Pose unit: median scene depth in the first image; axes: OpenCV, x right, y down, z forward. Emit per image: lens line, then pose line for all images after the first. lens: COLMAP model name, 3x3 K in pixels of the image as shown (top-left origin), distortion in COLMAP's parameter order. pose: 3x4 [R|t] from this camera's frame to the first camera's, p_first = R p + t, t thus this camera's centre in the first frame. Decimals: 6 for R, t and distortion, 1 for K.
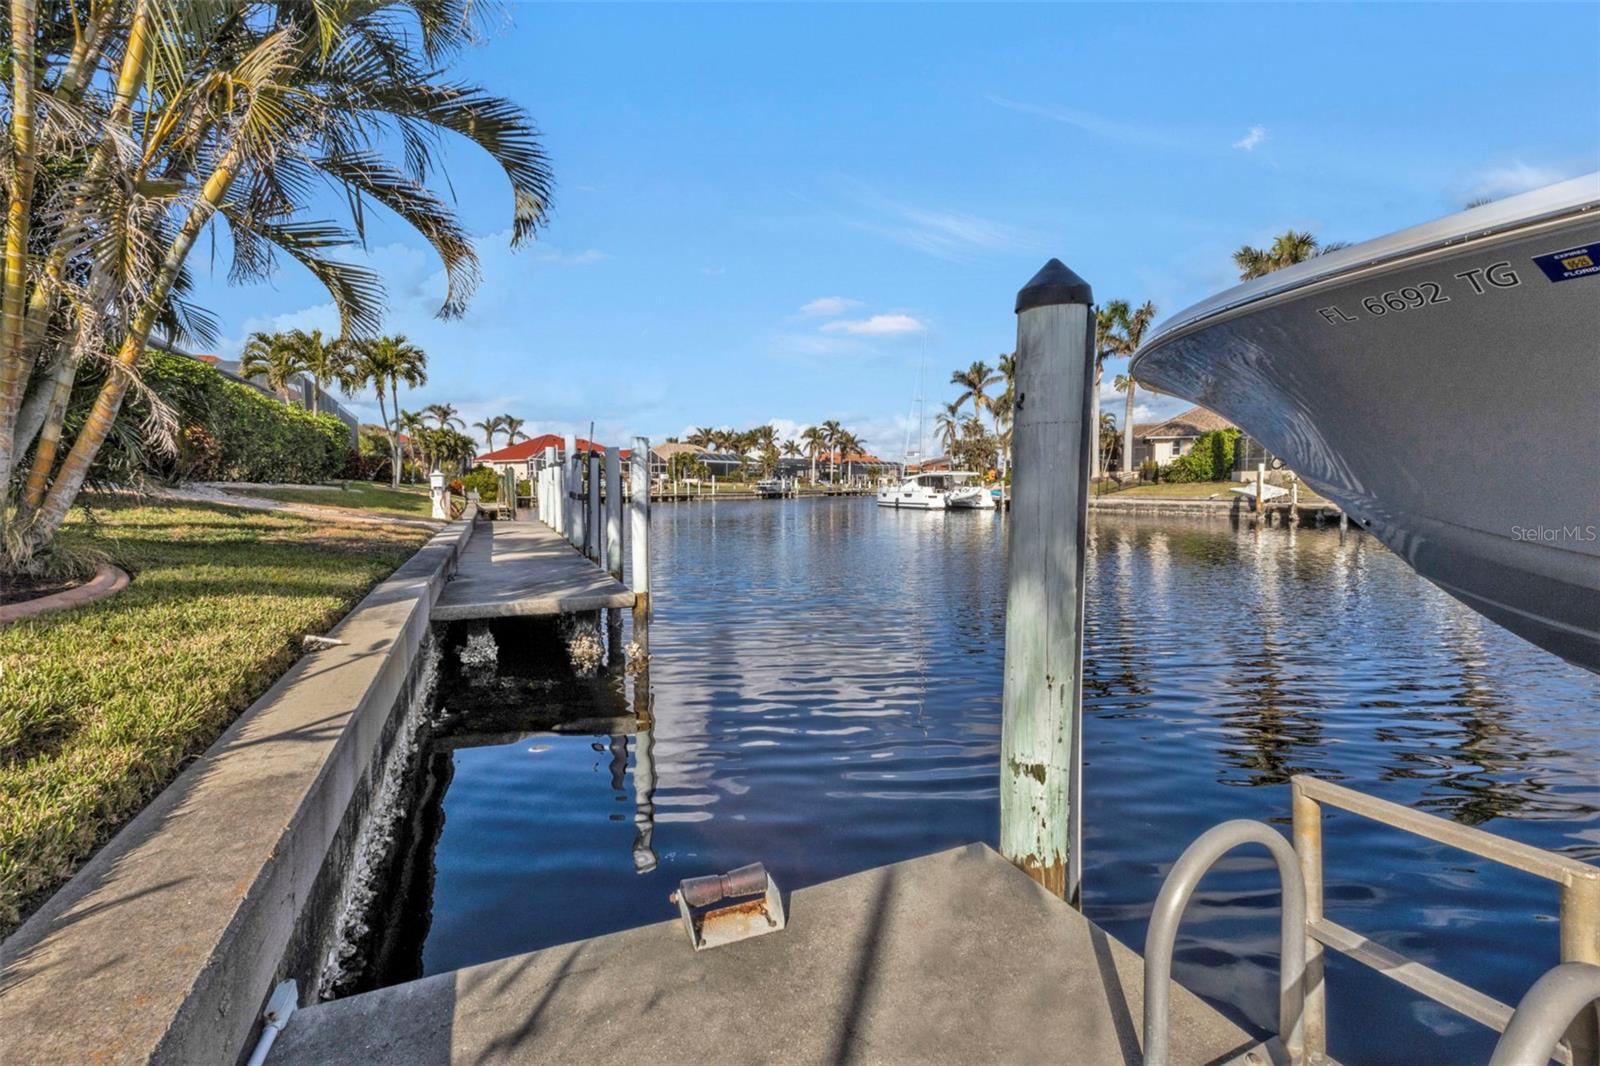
lens RADIAL K [[694.0, 0, 768.5], [0, 694.0, 546.7], [0, 0, 1]] dist [0.010220, -0.000149]
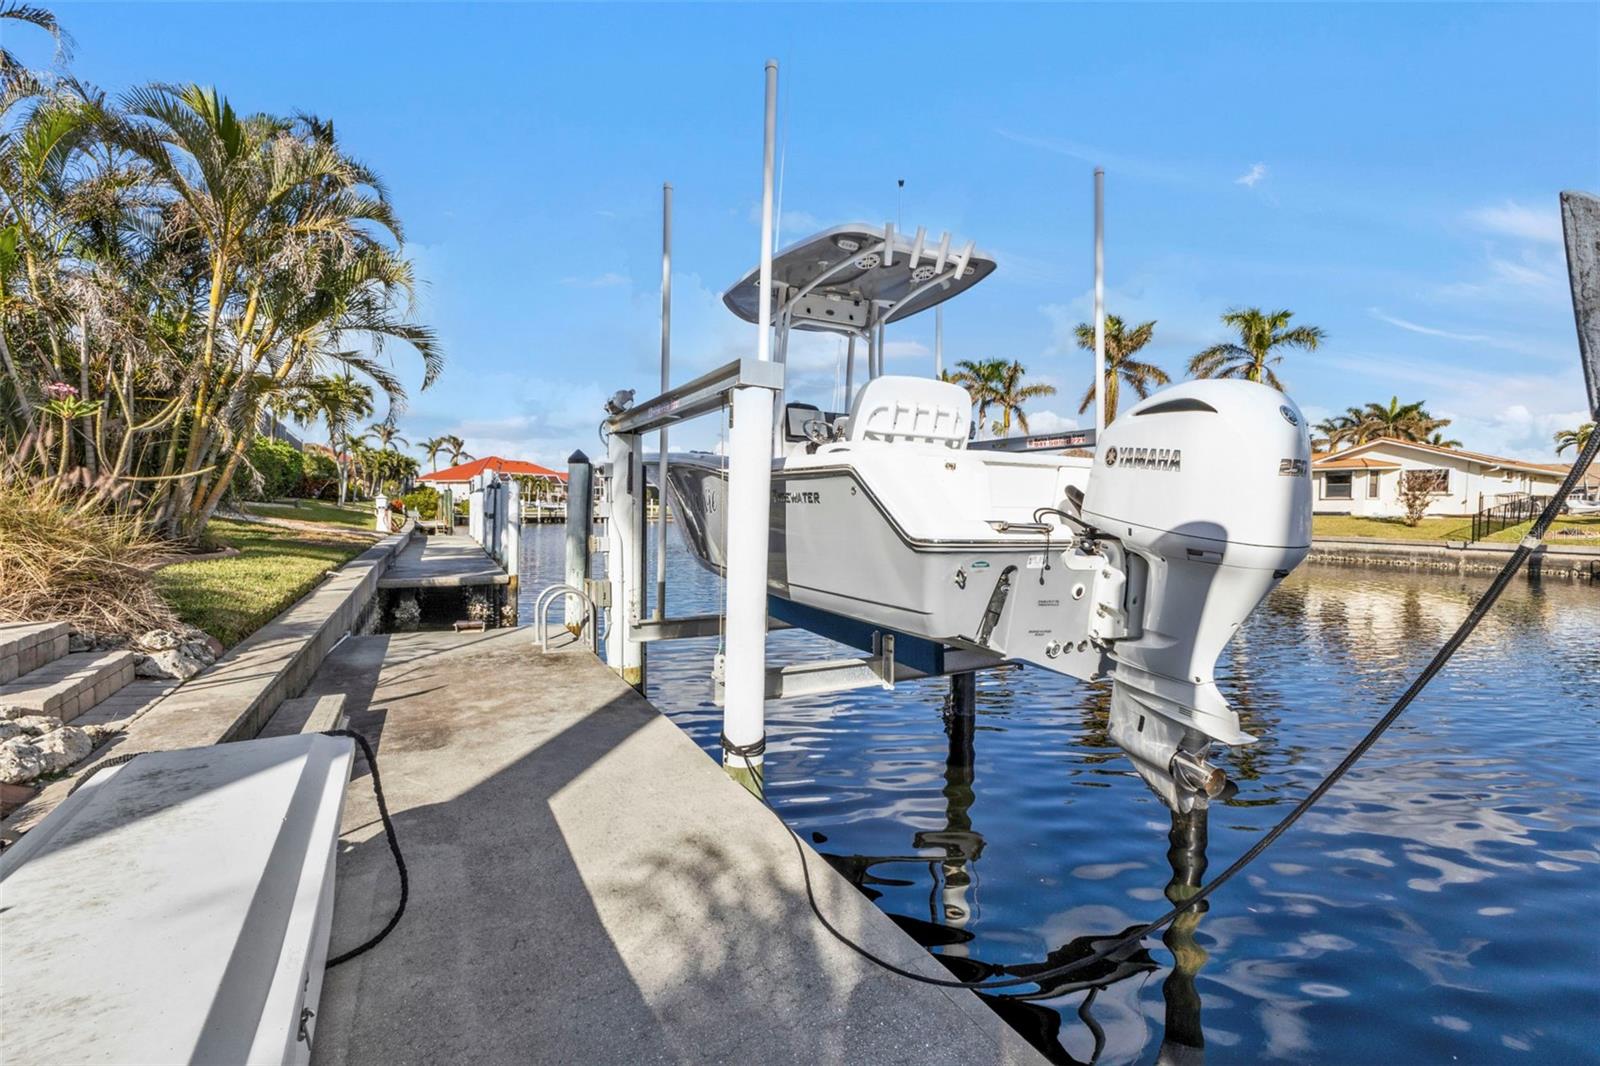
lens RADIAL K [[694.0, 0, 799.8], [0, 694.0, 539.6], [0, 0, 1]] dist [0.010220, -0.000149]
pose [[0.994607, 0.013432, 0.102841, 0.085946], [-0.008915, 0.998980, -0.044258, 0.013223], [-0.103331, 0.043102, 0.993713, -0.189333]]
